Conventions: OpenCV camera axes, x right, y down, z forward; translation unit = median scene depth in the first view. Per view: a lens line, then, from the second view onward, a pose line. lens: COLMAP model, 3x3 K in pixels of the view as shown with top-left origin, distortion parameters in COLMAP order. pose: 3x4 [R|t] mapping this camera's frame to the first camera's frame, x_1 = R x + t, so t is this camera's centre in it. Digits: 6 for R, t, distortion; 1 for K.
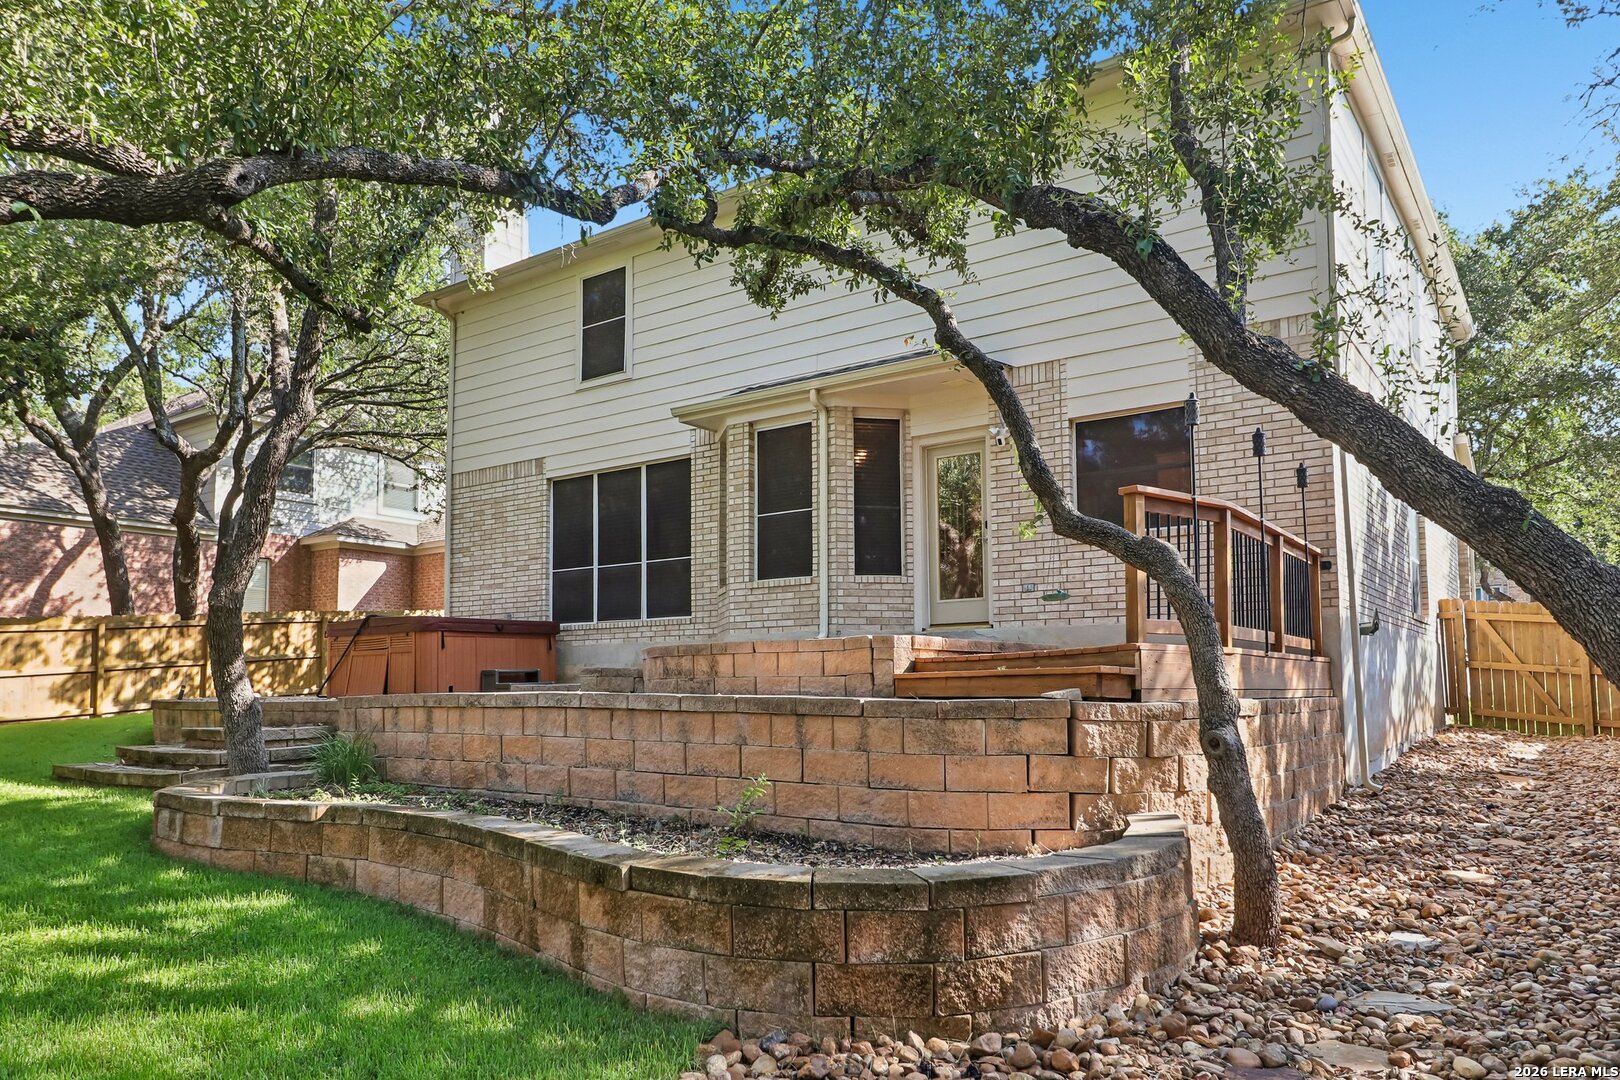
lens RADIAL K [[1111.1, 0, 810.5], [0, 1111.1, 591.0], [0, 0, 1]] dist [0.004792, -0.001890]
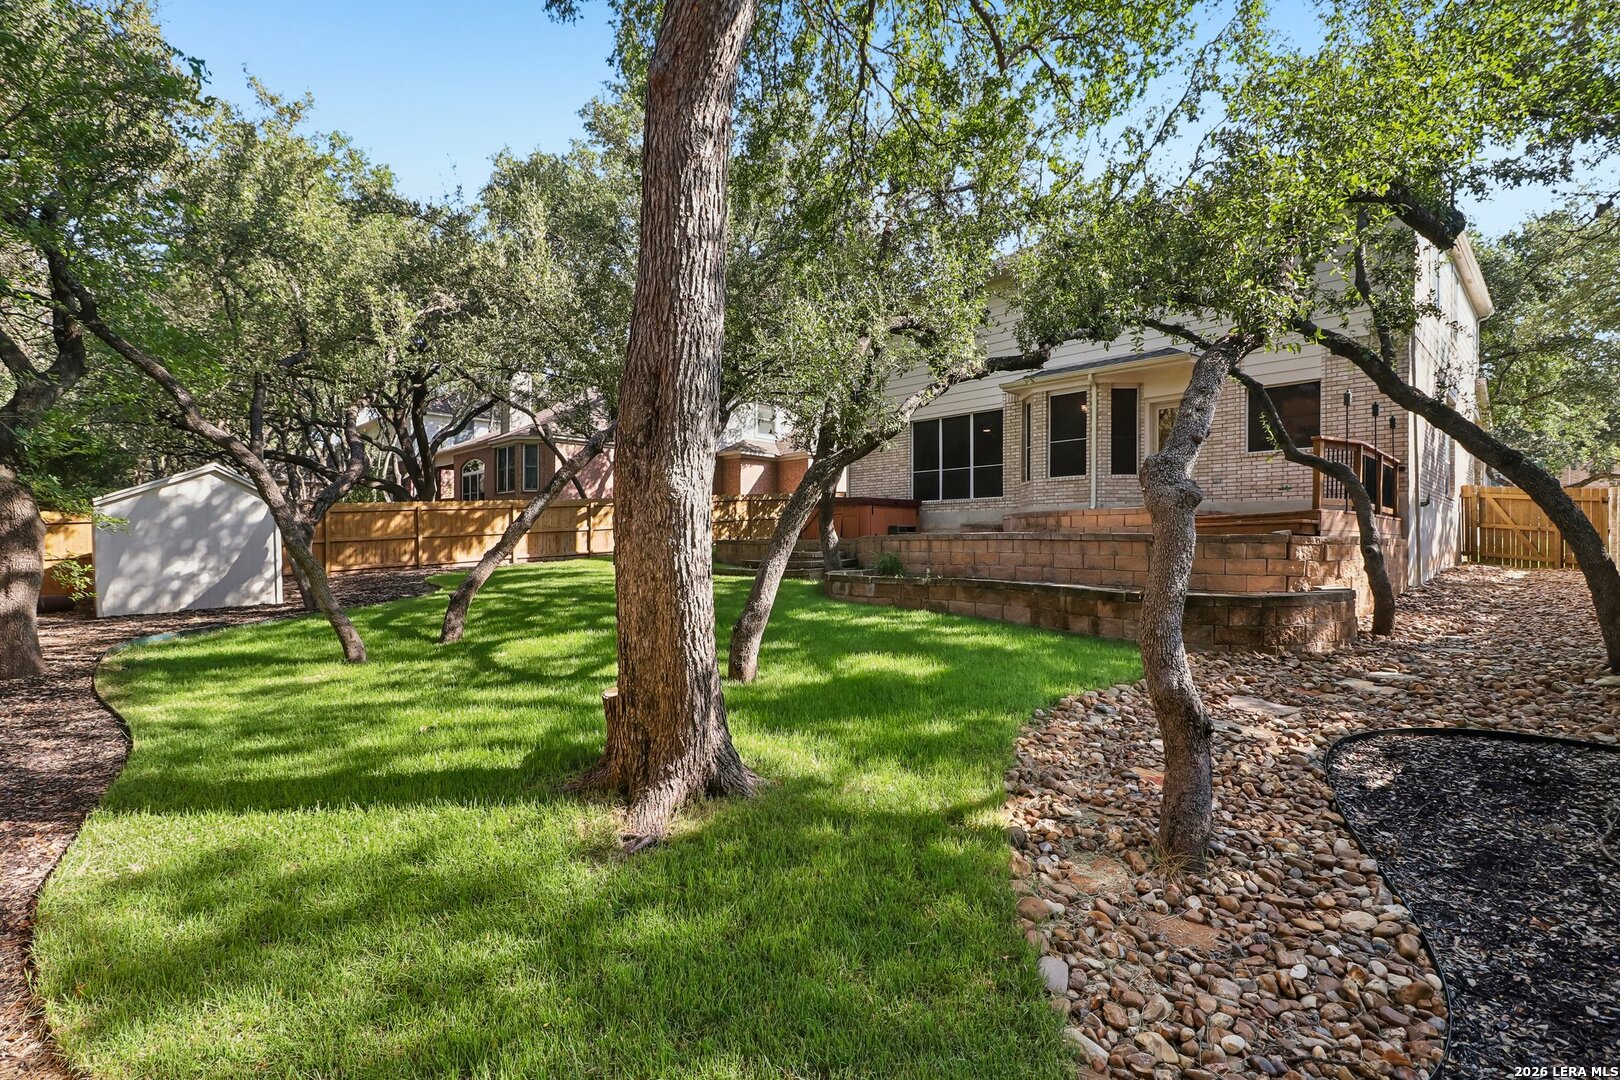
lens RADIAL K [[755.5, 0, 810.0], [0, 755.5, 540.0], [0, 0, 1]] dist [-0.001439, -0.011810]
pose [[0.982528, 0.008322, -0.185931, -0.180692], [0.006612, 0.996808, 0.079556, -0.007451], [0.186000, -0.079396, 0.979337, -0.279194]]
